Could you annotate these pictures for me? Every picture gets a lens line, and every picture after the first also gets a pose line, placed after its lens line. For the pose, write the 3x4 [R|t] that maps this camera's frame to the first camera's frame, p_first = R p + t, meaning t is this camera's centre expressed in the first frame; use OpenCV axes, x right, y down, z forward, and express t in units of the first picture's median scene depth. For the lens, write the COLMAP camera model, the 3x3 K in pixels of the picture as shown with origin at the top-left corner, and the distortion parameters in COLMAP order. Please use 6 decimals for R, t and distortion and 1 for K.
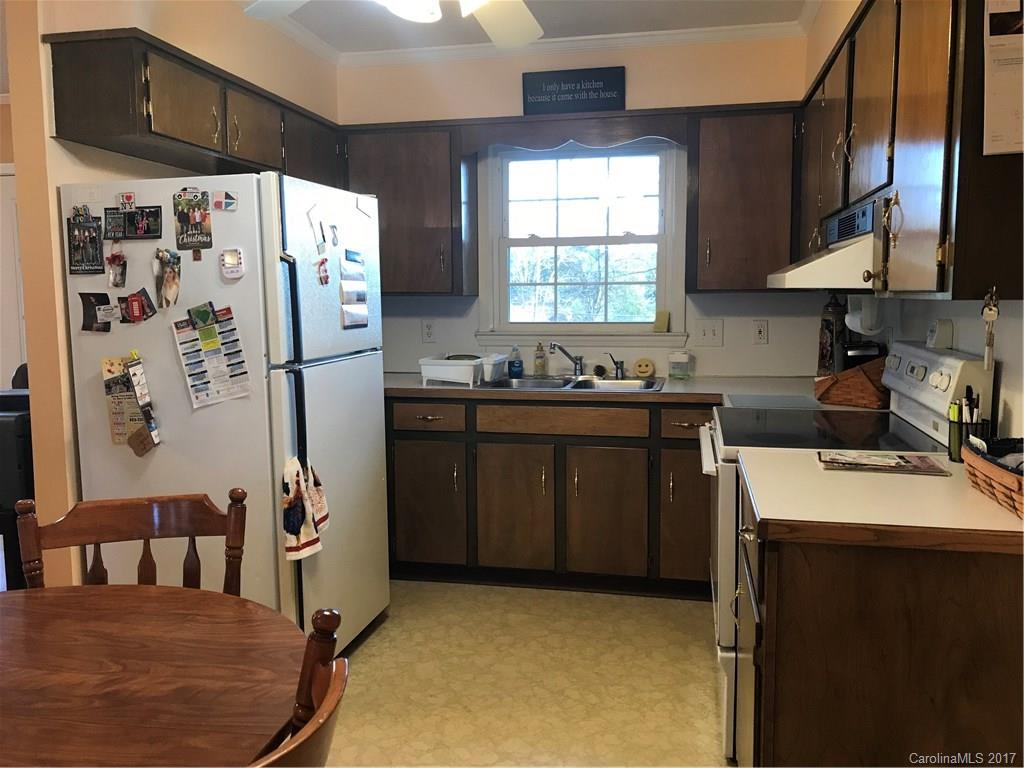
lens RADIAL K [[830.0, 0, 512.0], [0, 830.0, 384.0], [0, 0, 1]] dist [0.016609, 0.003931]
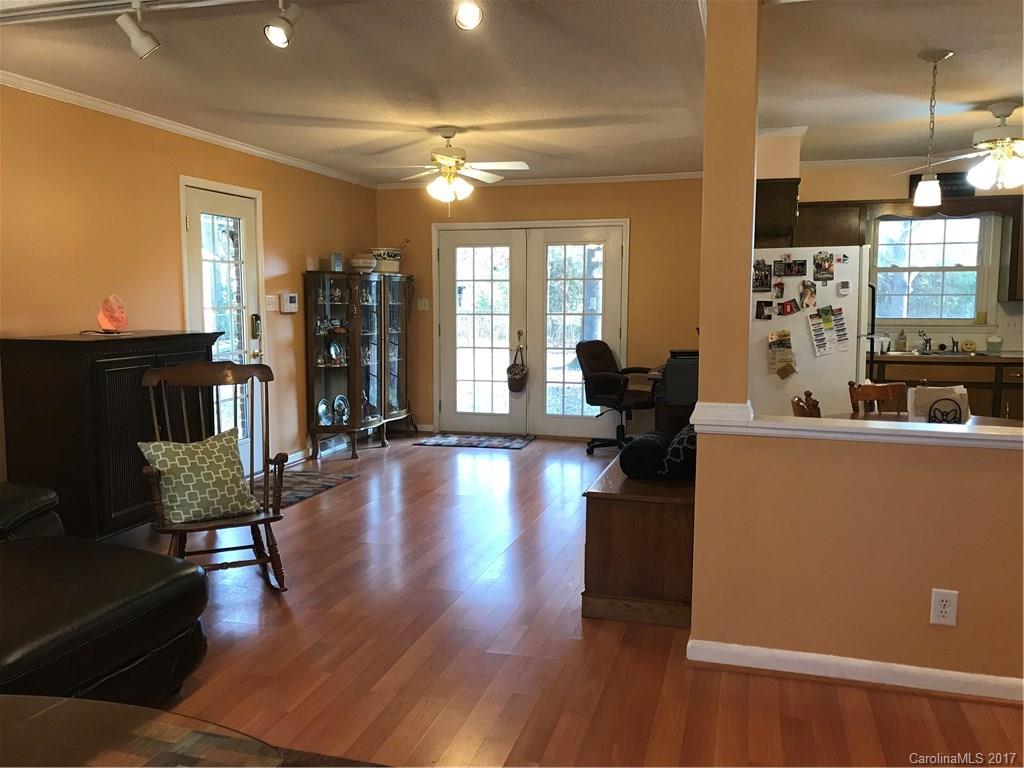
lens RADIAL K [[830.0, 0, 512.0], [0, 830.0, 384.0], [0, 0, 1]] dist [0.016609, 0.003931]
pose [[0.997869, 0.013077, -0.063928, -1.016925], [-0.013255, 0.999909, -0.002354, 0.115420], [0.063892, 0.003197, 0.997952, -1.149041]]
